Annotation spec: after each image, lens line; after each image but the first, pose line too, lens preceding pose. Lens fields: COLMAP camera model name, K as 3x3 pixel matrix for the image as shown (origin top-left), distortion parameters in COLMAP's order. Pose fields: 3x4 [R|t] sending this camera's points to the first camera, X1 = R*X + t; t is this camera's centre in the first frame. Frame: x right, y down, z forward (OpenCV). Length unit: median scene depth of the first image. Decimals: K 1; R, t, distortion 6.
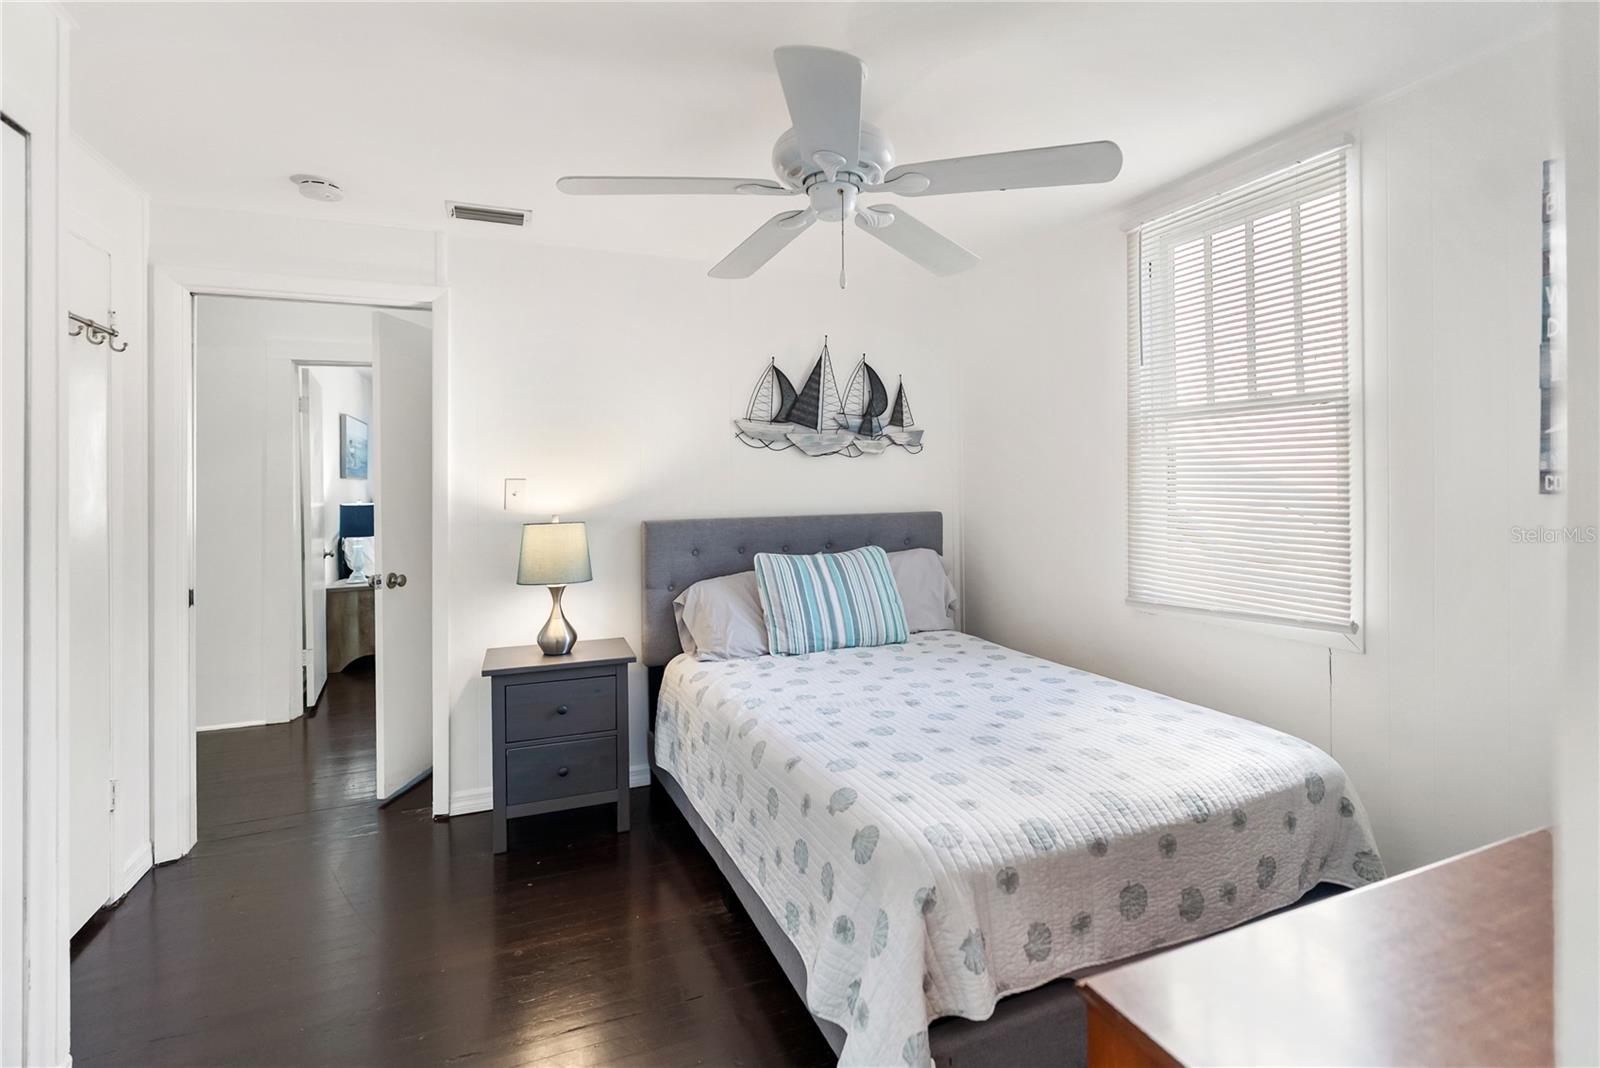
lens RADIAL K [[742.6, 0, 788.0], [0, 742.6, 495.6], [0, 0, 1]] dist [-0.012497, 0.005253]
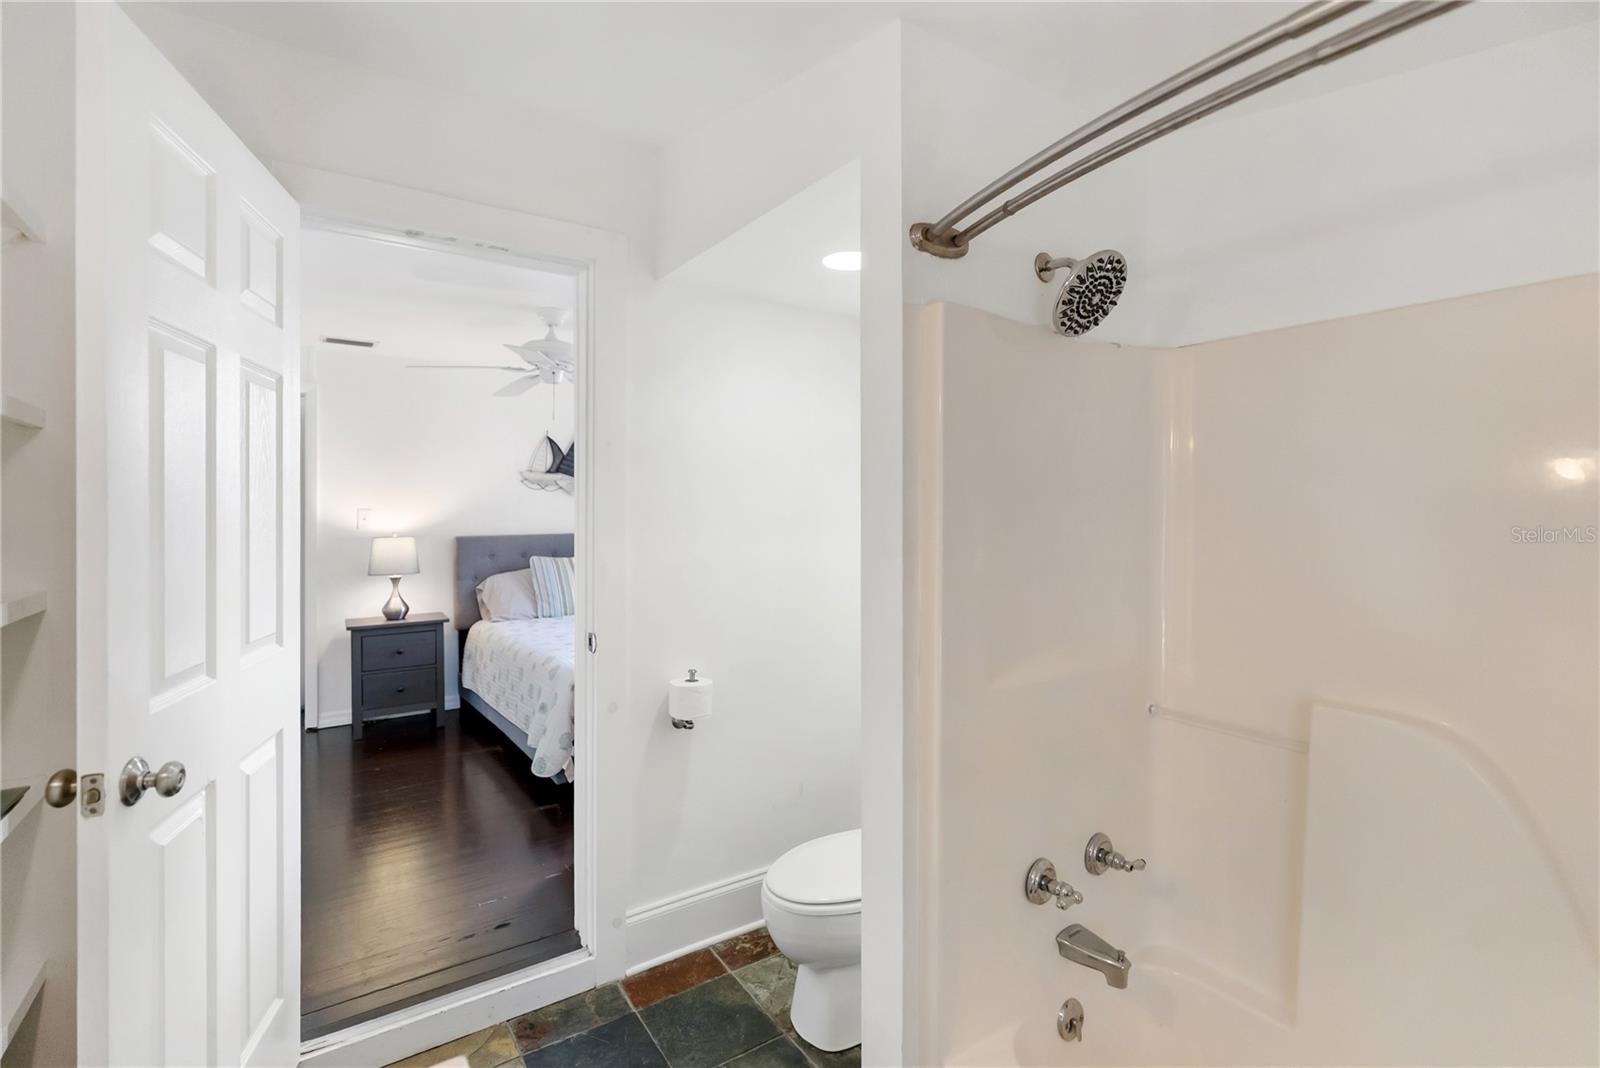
lens RADIAL K [[742.6, 0, 806.5], [0, 742.6, 520.4], [0, 0, 1]] dist [-0.012497, 0.005253]
pose [[0.973380, 0.001553, 0.229192, 0.172665], [-0.000280, 0.999984, -0.005587, 0.009330], [-0.229198, 0.005374, 0.973365, -0.709052]]
